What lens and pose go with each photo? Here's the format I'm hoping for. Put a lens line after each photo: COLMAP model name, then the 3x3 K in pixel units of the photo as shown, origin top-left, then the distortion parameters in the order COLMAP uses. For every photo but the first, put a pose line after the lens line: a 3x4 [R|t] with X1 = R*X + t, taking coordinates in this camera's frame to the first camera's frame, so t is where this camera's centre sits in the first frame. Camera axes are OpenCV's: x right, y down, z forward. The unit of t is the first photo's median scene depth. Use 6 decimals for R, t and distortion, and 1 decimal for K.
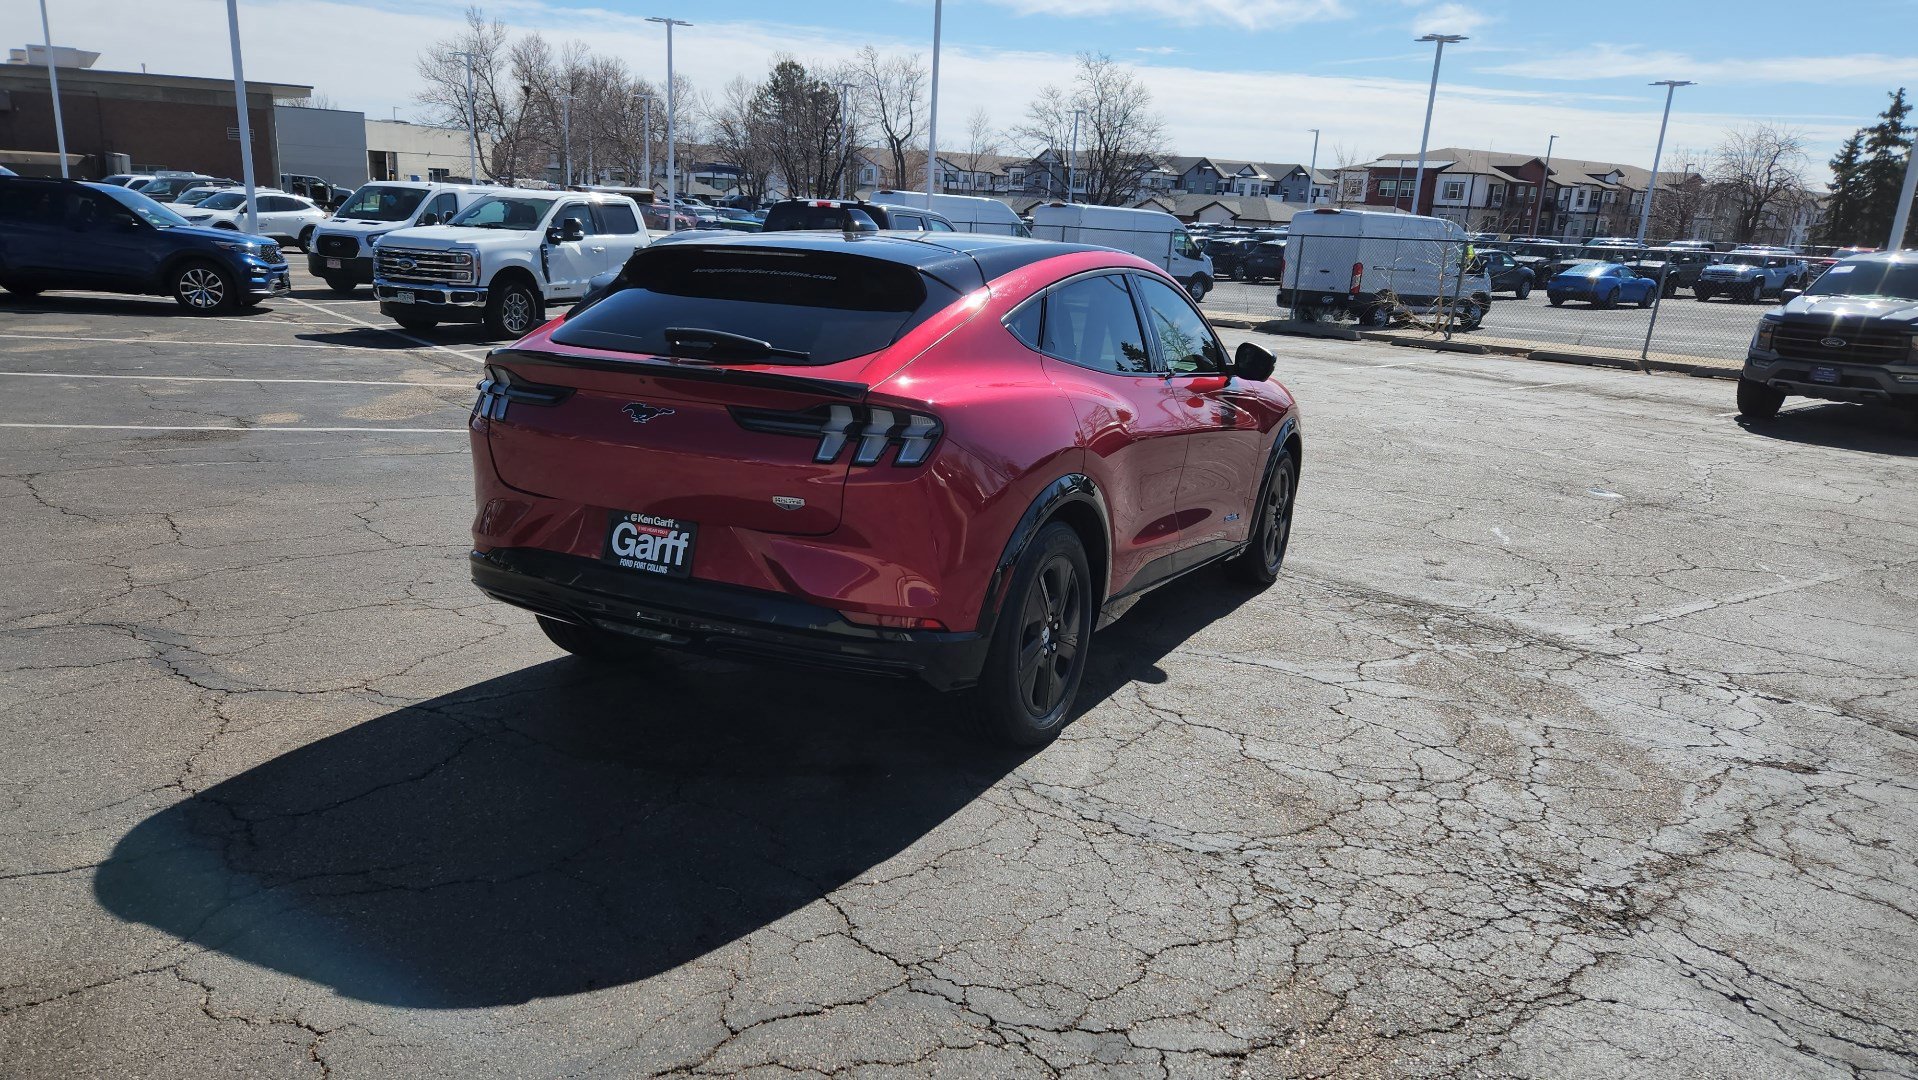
lens RADIAL K [[1288.7, 0, 921.6], [0, 1288.7, 568.1], [0, 0, 1]] dist [0.069993, -0.054488]
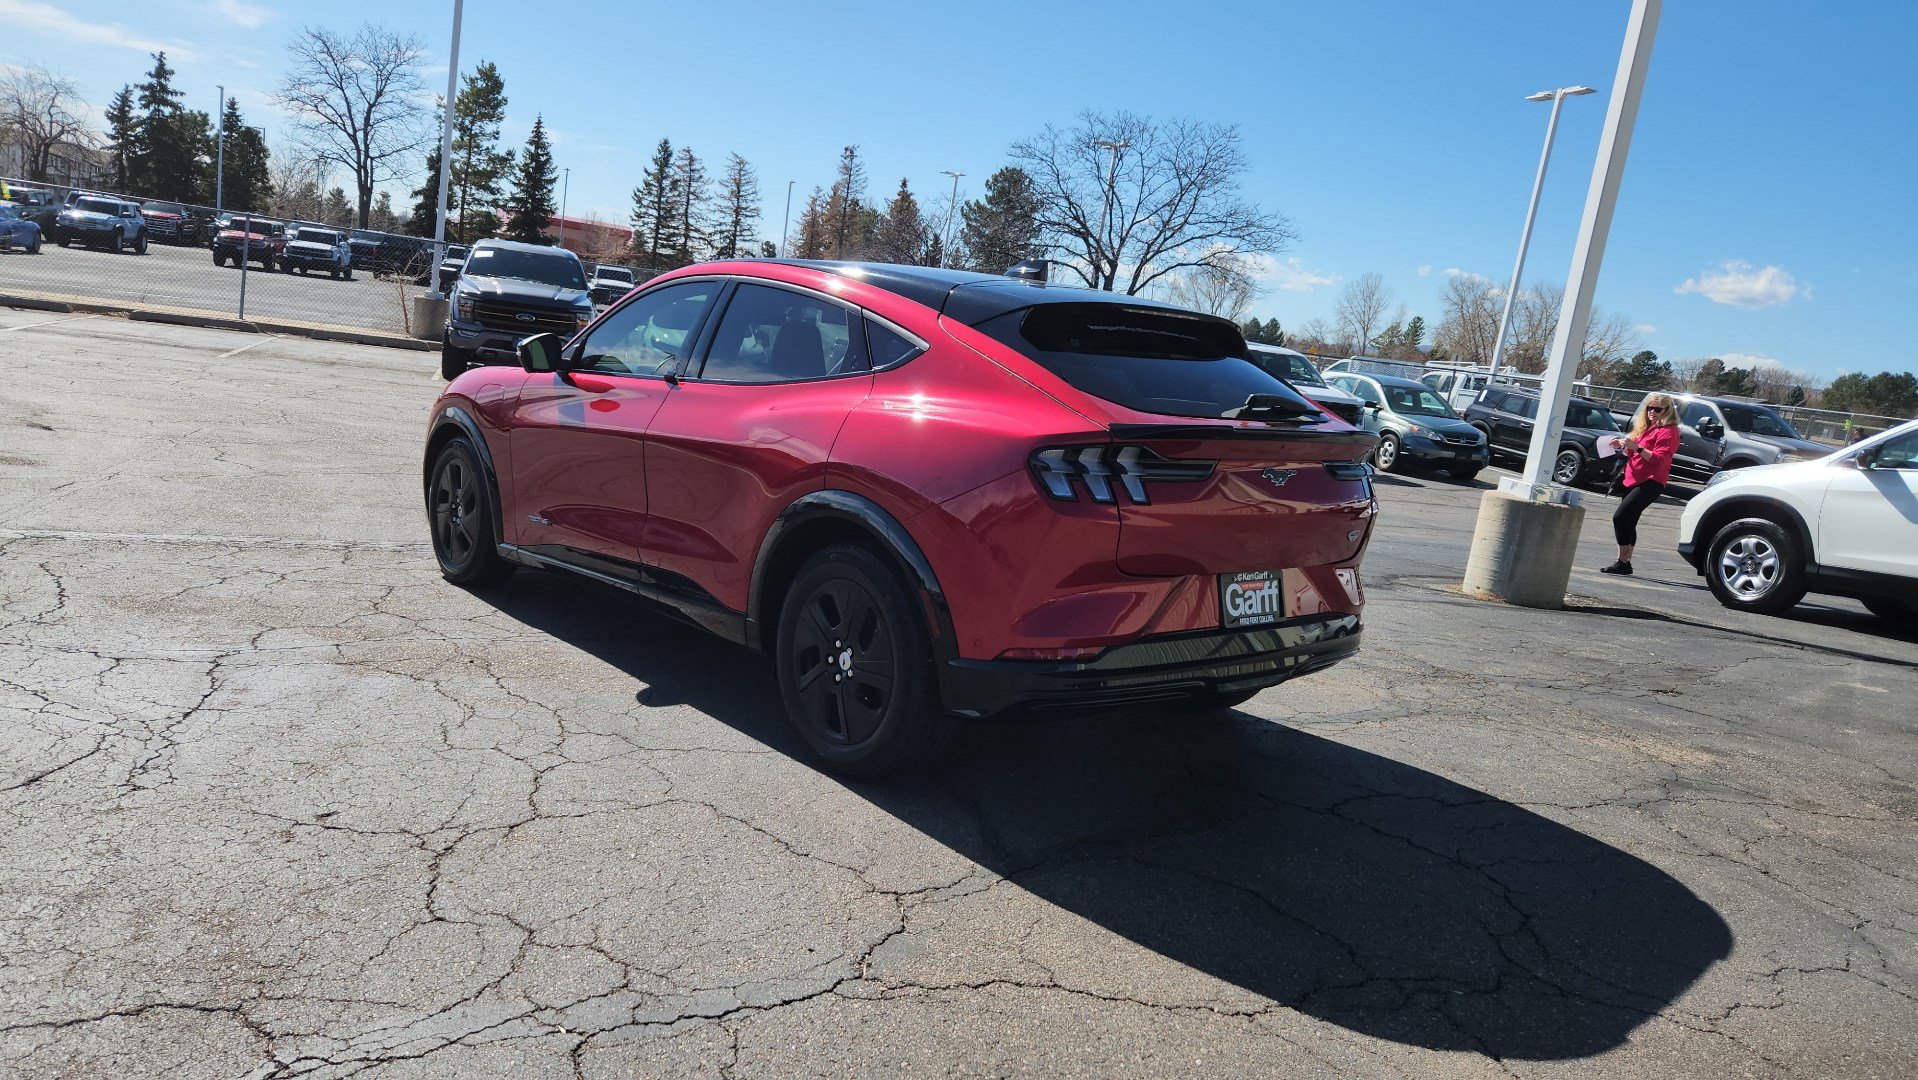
lens RADIAL K [[1294.6, 0, 917.8], [0, 1294.6, 569.5], [0, 0, 1]] dist [0.062731, -0.044181]
pose [[0.366742, -0.177075, 0.913315, -0.431732], [0.135128, 0.981447, 0.136024, -0.075629], [-0.920457, 0.073529, 0.383865, 0.283940]]
